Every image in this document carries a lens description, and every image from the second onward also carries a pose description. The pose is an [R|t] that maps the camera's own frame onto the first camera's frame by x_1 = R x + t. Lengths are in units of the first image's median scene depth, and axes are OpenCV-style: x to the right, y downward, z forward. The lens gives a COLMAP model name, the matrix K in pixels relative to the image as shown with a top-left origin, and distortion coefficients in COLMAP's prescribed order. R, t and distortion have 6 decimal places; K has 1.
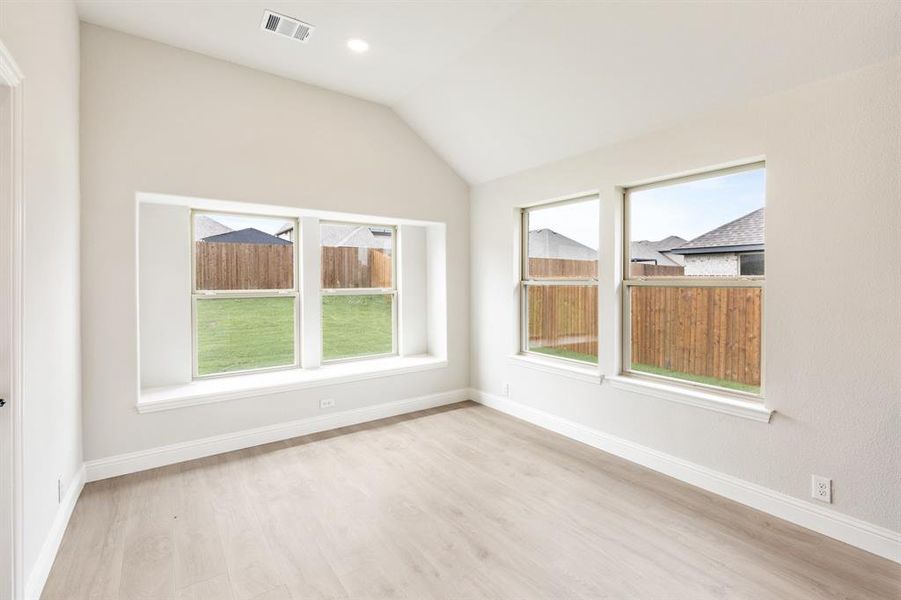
lens RADIAL K [[411.1, 0, 509.3], [0, 411.1, 280.5], [0, 0, 1]] dist [-0.001097, -0.000071]
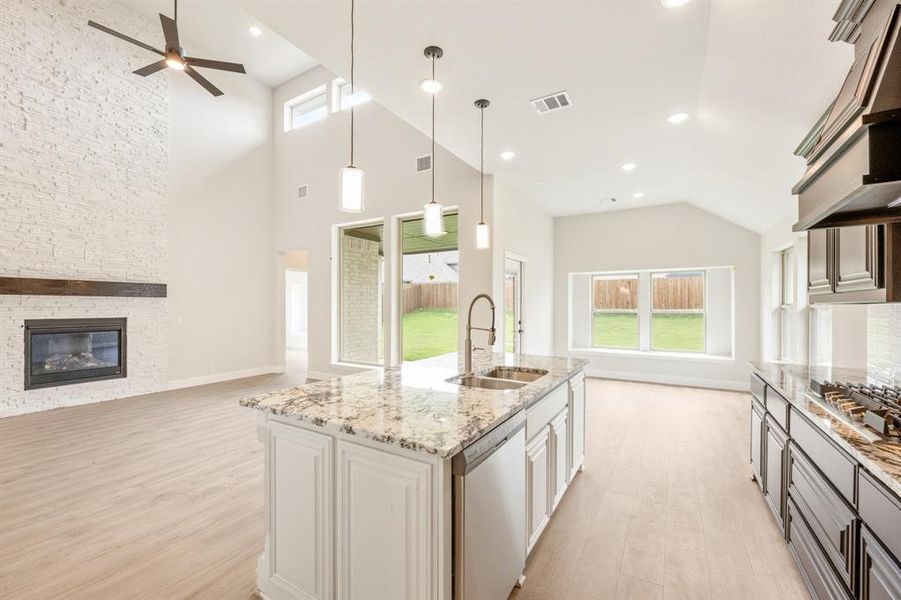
lens RADIAL K [[369.1, 0, 452.4], [0, 369.1, 303.1], [0, 0, 1]] dist [-0.014490, 0.000942]
pose [[0.301612, 0.002170, -0.953428, 0.853620], [-0.008380, 0.999965, -0.000375, 0.002825], [0.953394, 0.008102, 0.301619, -0.376238]]
